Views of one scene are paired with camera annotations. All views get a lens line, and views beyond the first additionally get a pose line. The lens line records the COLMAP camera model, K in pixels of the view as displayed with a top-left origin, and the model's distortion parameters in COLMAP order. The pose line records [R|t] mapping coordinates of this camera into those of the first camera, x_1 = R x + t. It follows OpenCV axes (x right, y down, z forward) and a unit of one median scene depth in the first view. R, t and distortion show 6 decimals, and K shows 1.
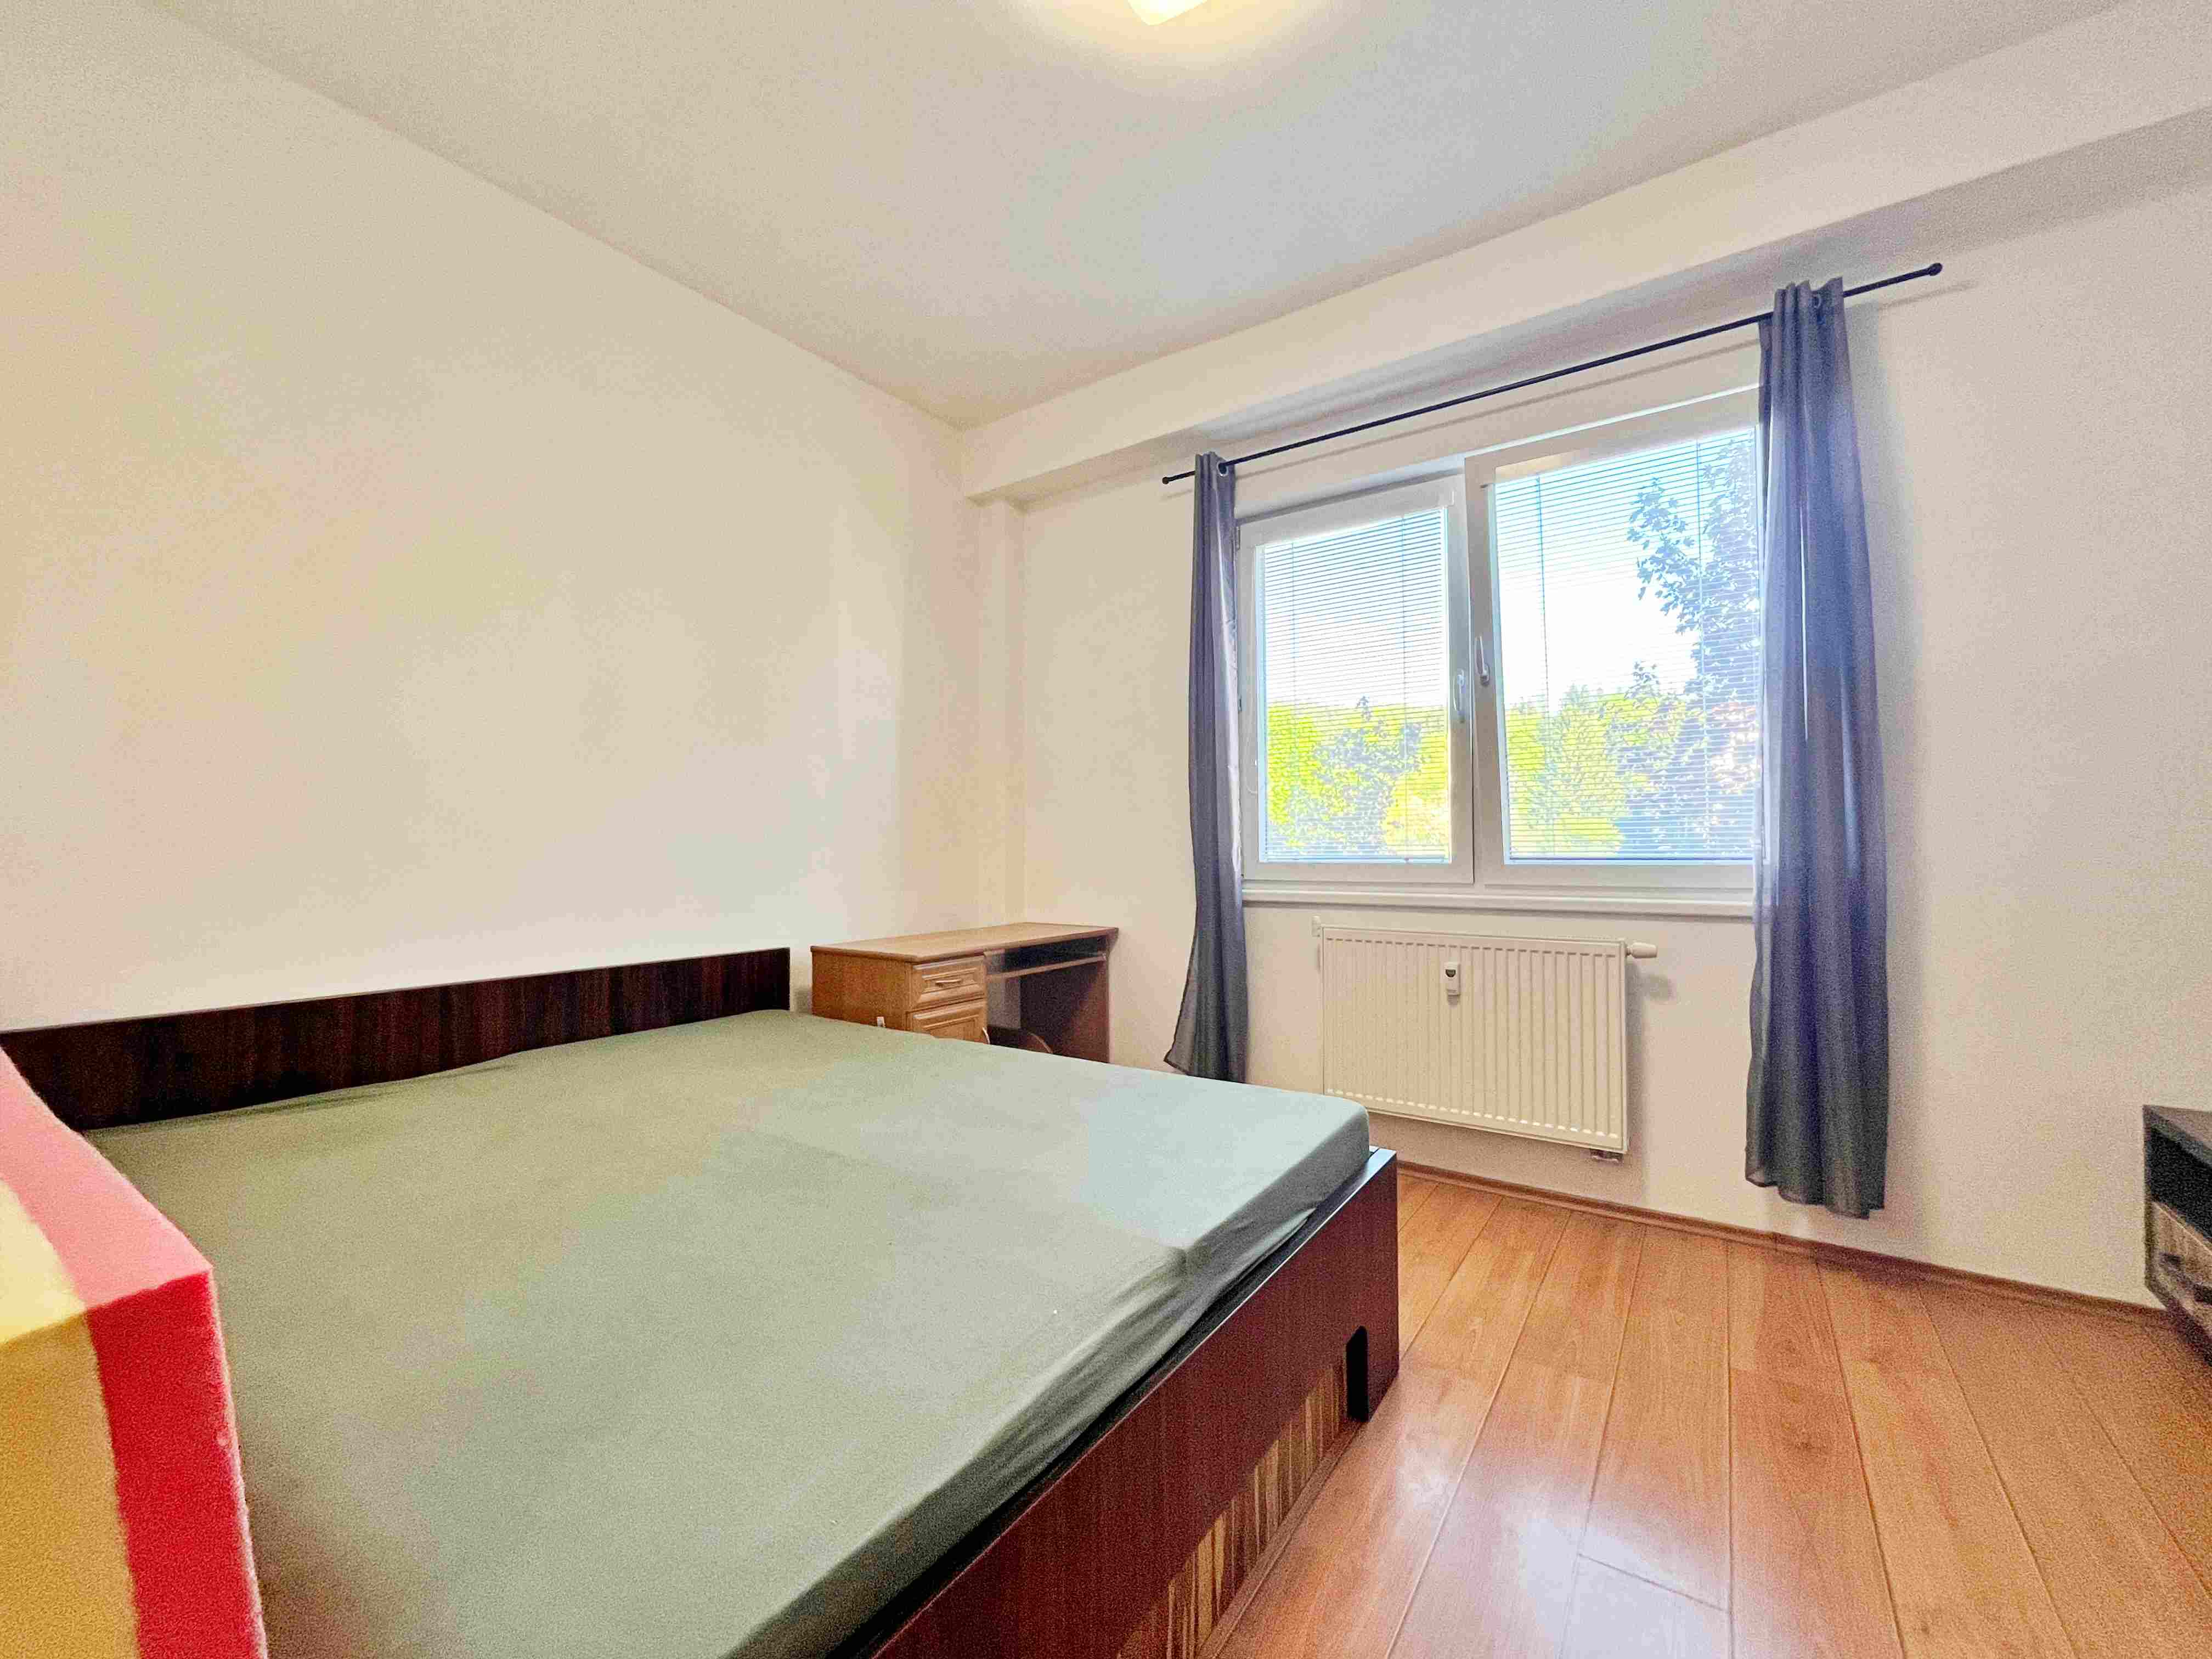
lens RADIAL K [[882.9, 0, 1119.0], [0, 882.9, 833.2], [0, 0, 1]] dist [-0.002829, -0.000441]
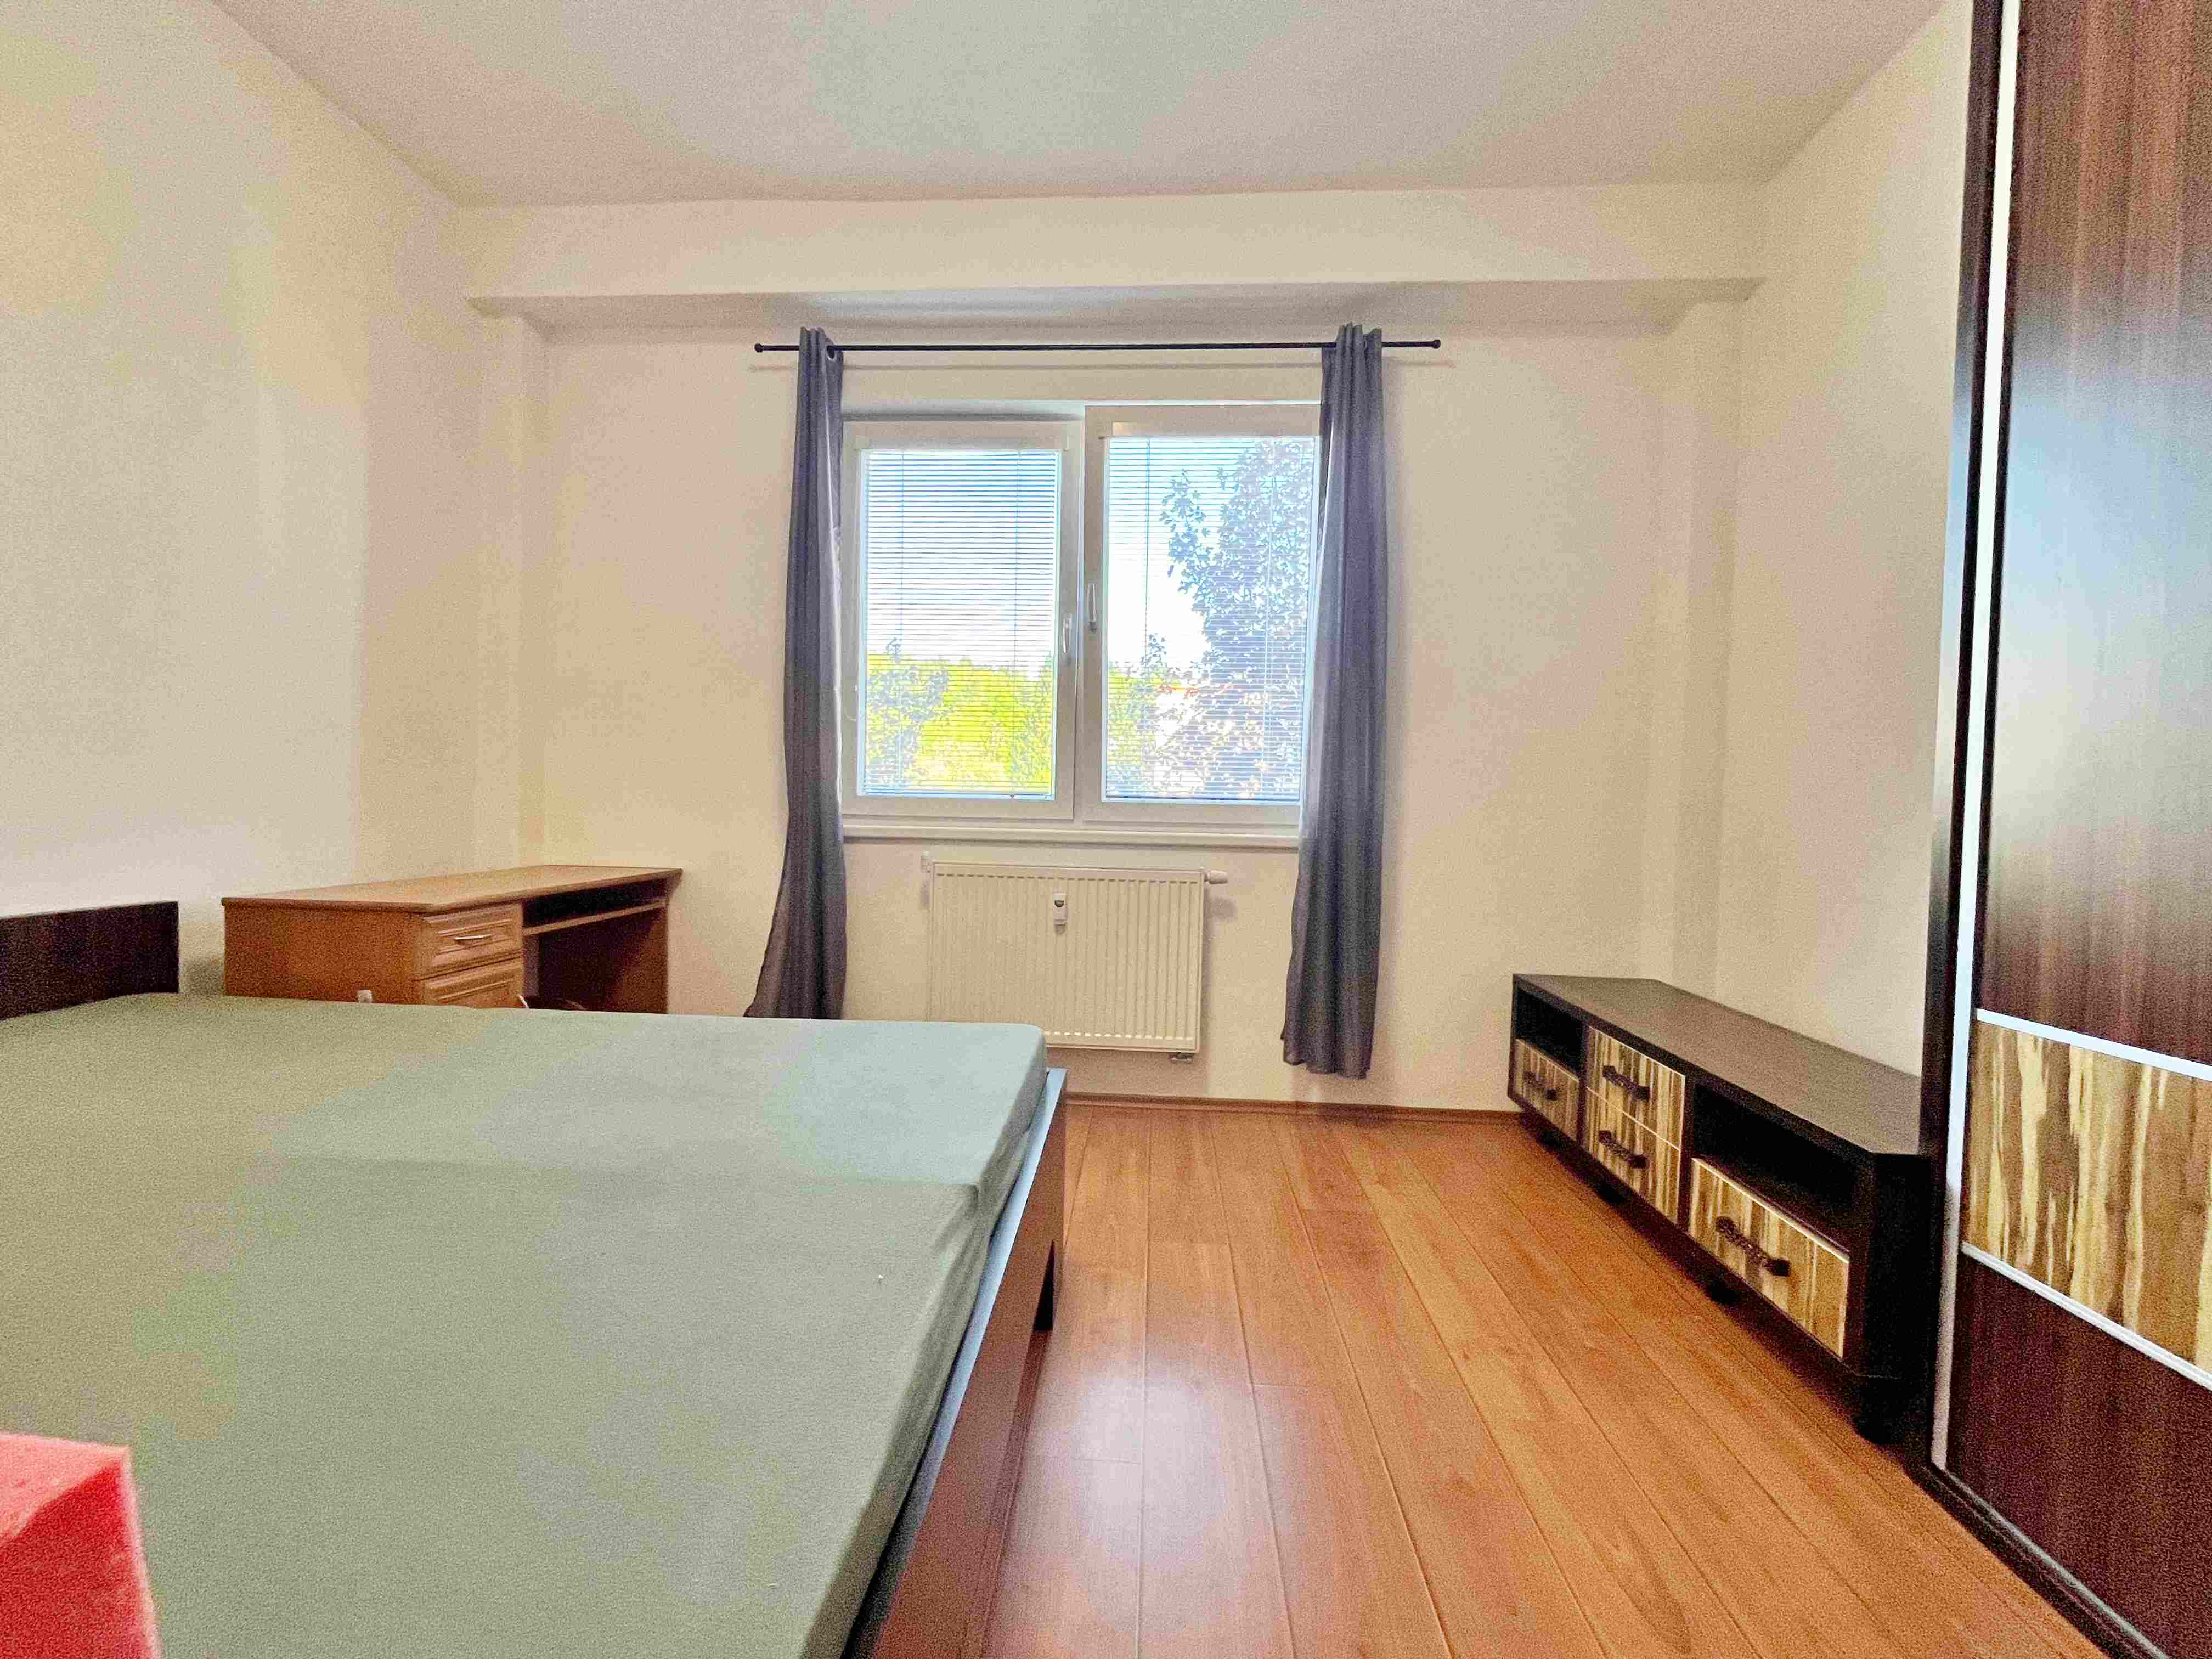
lens RADIAL K [[902.9, 0, 1106.0], [0, 902.9, 829.5], [0, 0, 1]] dist [-0.000540, -0.000614]
pose [[0.859686, 0.007950, 0.510761, -0.122373], [-0.034931, 0.998453, 0.043253, 0.022207], [-0.509627, -0.055025, 0.858634, 0.056855]]
